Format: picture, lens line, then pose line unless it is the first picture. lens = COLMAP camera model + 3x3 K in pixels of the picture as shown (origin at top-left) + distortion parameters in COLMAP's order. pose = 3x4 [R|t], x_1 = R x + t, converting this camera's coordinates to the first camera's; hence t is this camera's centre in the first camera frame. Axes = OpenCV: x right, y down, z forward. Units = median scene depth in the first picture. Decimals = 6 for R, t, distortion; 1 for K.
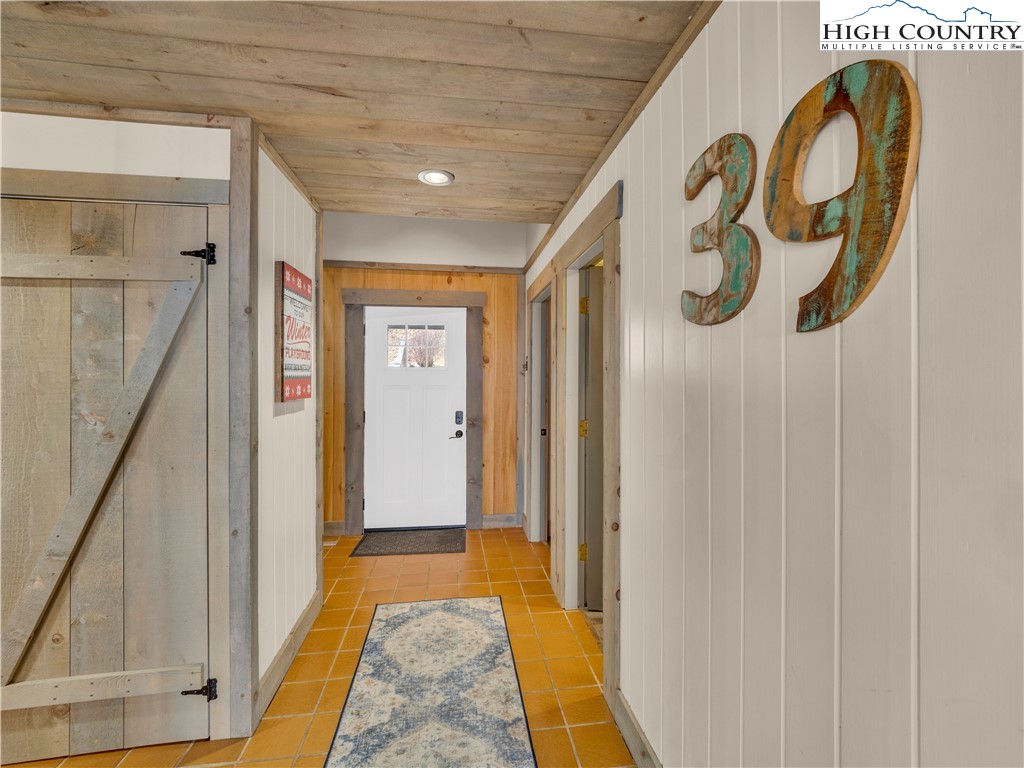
lens RADIAL K [[424.0, 0, 512.0], [0, 424.0, 384.0], [0, 0, 1]] dist [-0.038606, -0.000128]
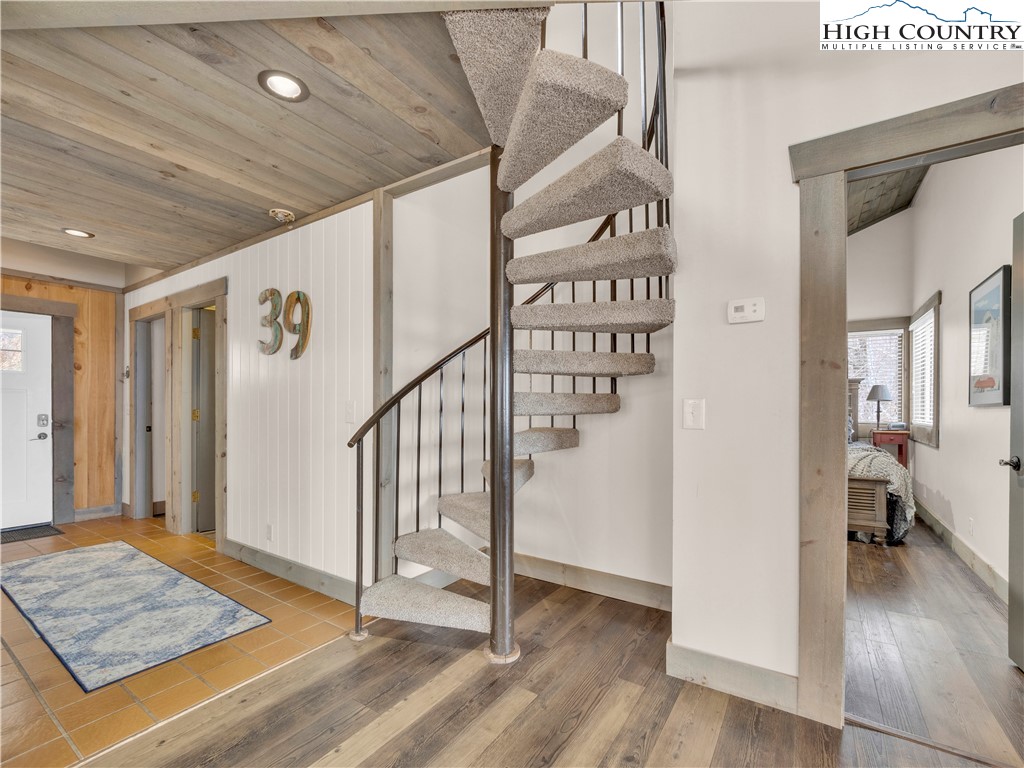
lens RADIAL K [[440.1, 0, 514.0], [0, 440.1, 403.3], [0, 0, 1]] dist [-0.003432, -0.000288]
pose [[0.657674, 0.006077, 0.753278, -0.261374], [0.009726, 0.999816, -0.016558, 0.099657], [-0.753239, 0.018216, 0.657494, -0.875243]]
